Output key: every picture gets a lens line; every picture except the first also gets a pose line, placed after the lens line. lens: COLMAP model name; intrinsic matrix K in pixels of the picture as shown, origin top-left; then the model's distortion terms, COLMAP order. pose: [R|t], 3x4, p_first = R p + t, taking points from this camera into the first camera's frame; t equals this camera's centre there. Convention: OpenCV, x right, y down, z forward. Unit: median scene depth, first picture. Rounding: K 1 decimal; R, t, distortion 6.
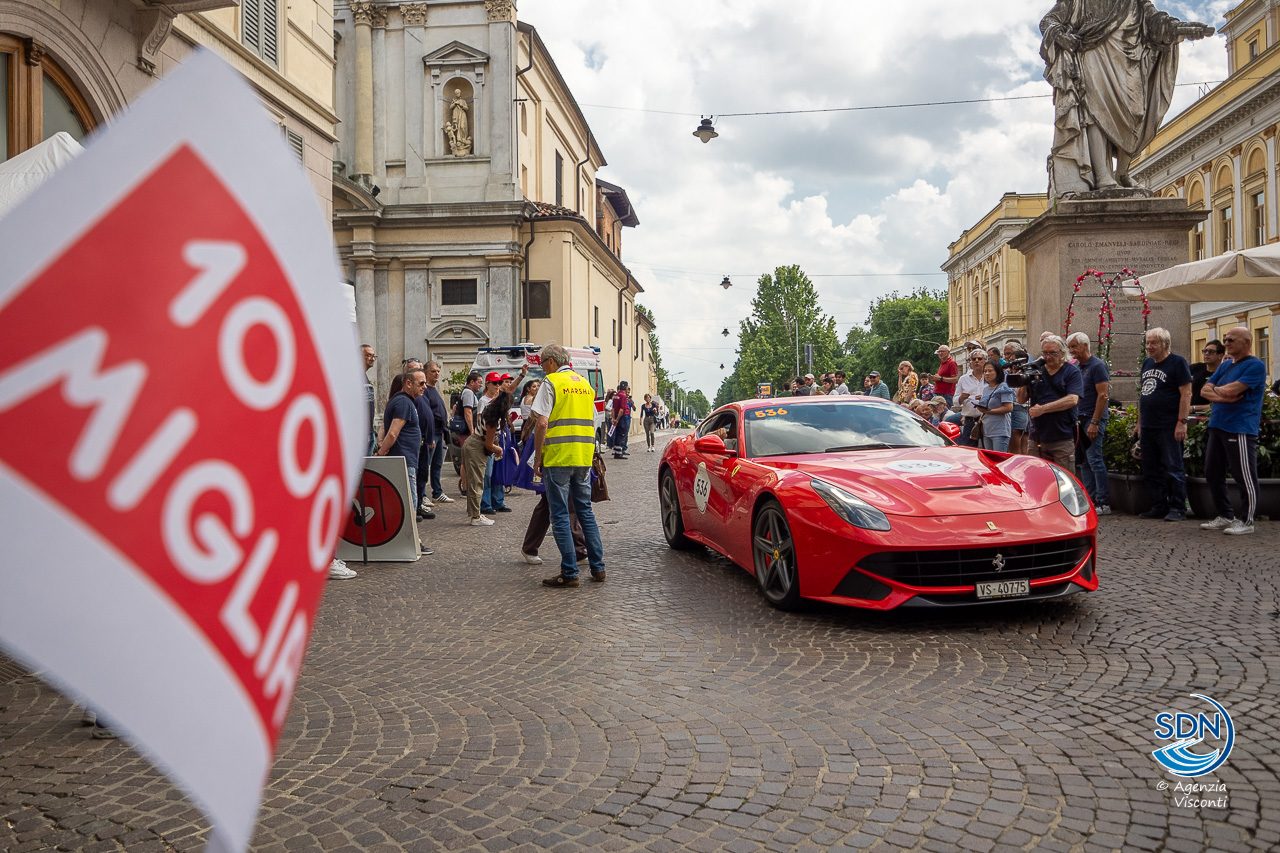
lens RADIAL K [[1020.1, 0, 618.3], [0, 1020.1, 395.1], [0, 0, 1]] dist [0.000429, 0.010792]
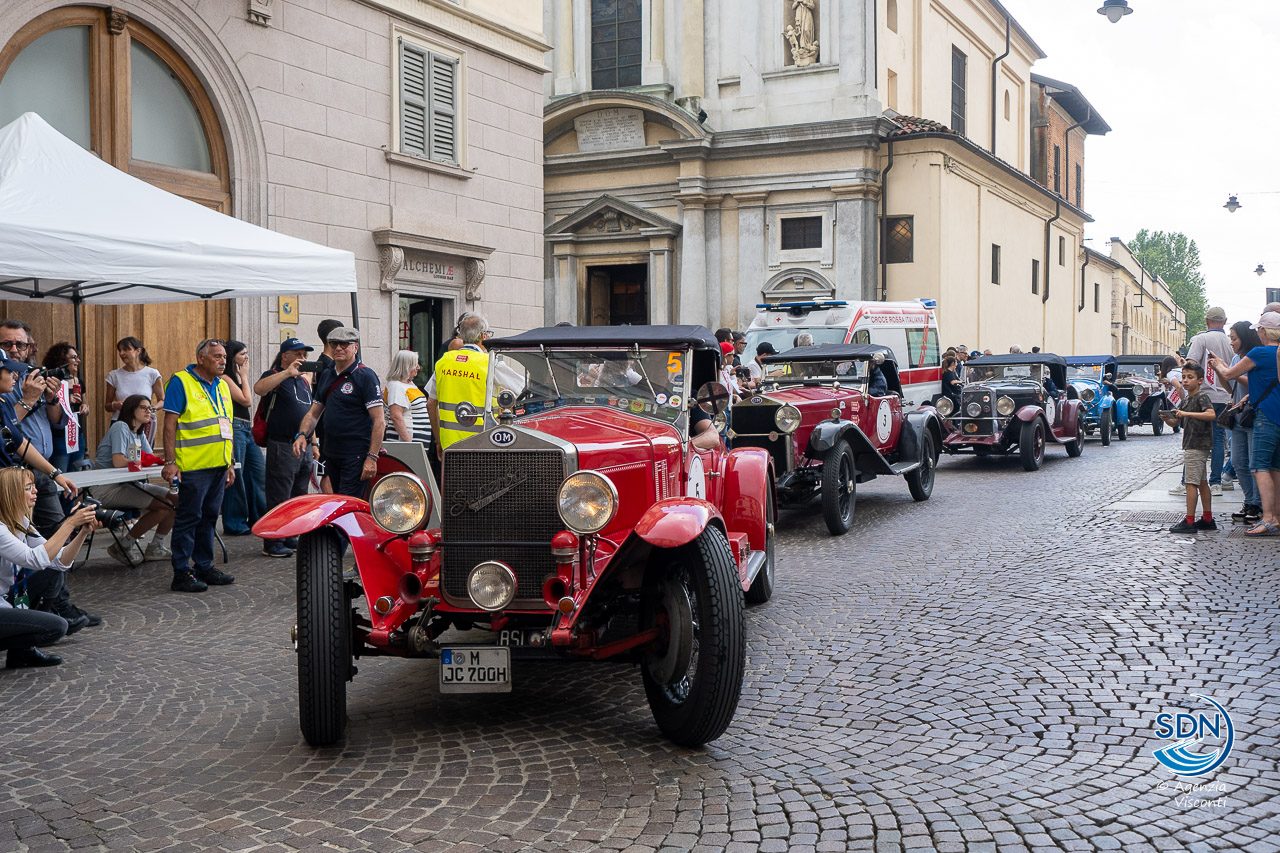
lens RADIAL K [[1256.0, 0, 674.7], [0, 1256.0, 405.5], [0, 0, 1]] dist [-0.008927, 0.000000]
pose [[0.933071, 0.015240, -0.359368, 0.114011], [-0.000350, 0.999140, 0.041463, -0.004569], [0.359691, -0.038562, 0.932274, 0.016173]]
